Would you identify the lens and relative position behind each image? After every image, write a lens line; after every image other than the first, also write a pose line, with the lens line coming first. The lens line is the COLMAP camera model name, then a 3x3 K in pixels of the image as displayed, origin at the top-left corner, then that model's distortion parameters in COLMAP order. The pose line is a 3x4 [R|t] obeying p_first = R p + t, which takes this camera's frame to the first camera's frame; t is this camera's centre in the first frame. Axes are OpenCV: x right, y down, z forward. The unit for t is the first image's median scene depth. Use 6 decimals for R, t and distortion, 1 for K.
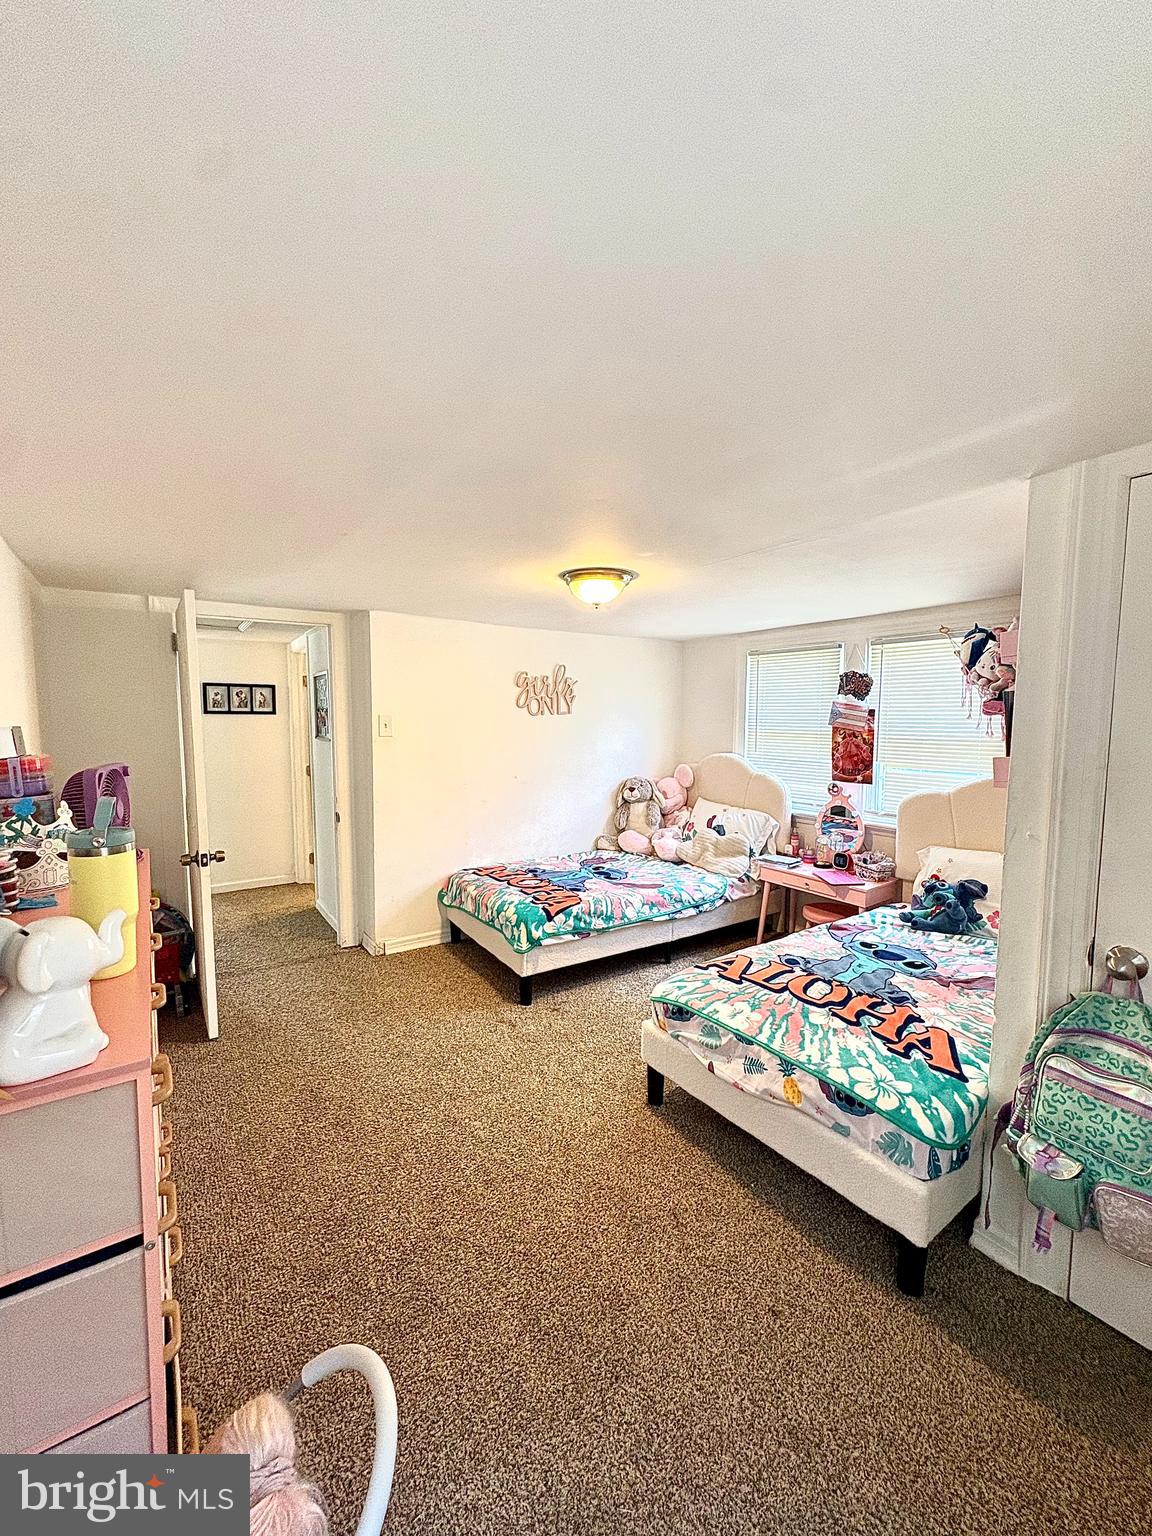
lens RADIAL K [[611.8, 0, 576.0], [0, 611.8, 768.0], [0, 0, 1]] dist [-0.000249, -0.000080]
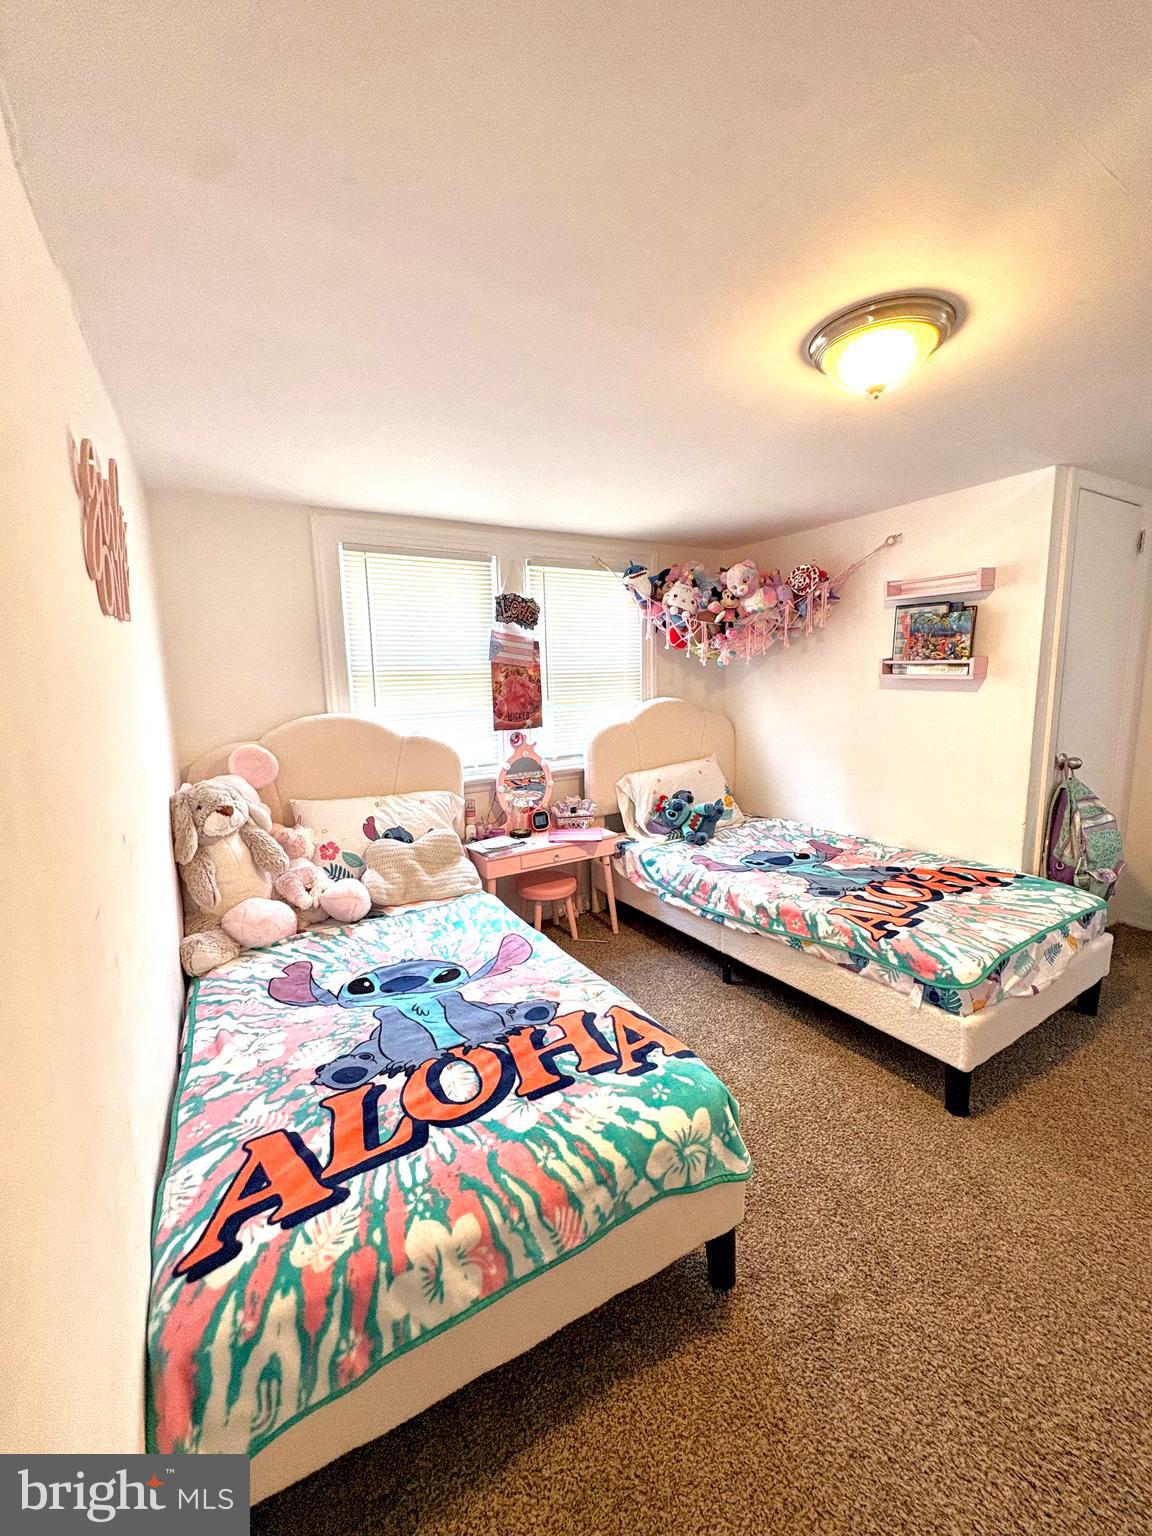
lens RADIAL K [[611.8, 0, 576.0], [0, 611.8, 768.0], [0, 0, 1]] dist [-0.000249, -0.000080]
pose [[0.072981, -0.151986, 0.985685, -0.393782], [0.114794, 0.983032, 0.143077, -0.036189], [-0.990705, 0.102709, 0.089189, 0.875862]]
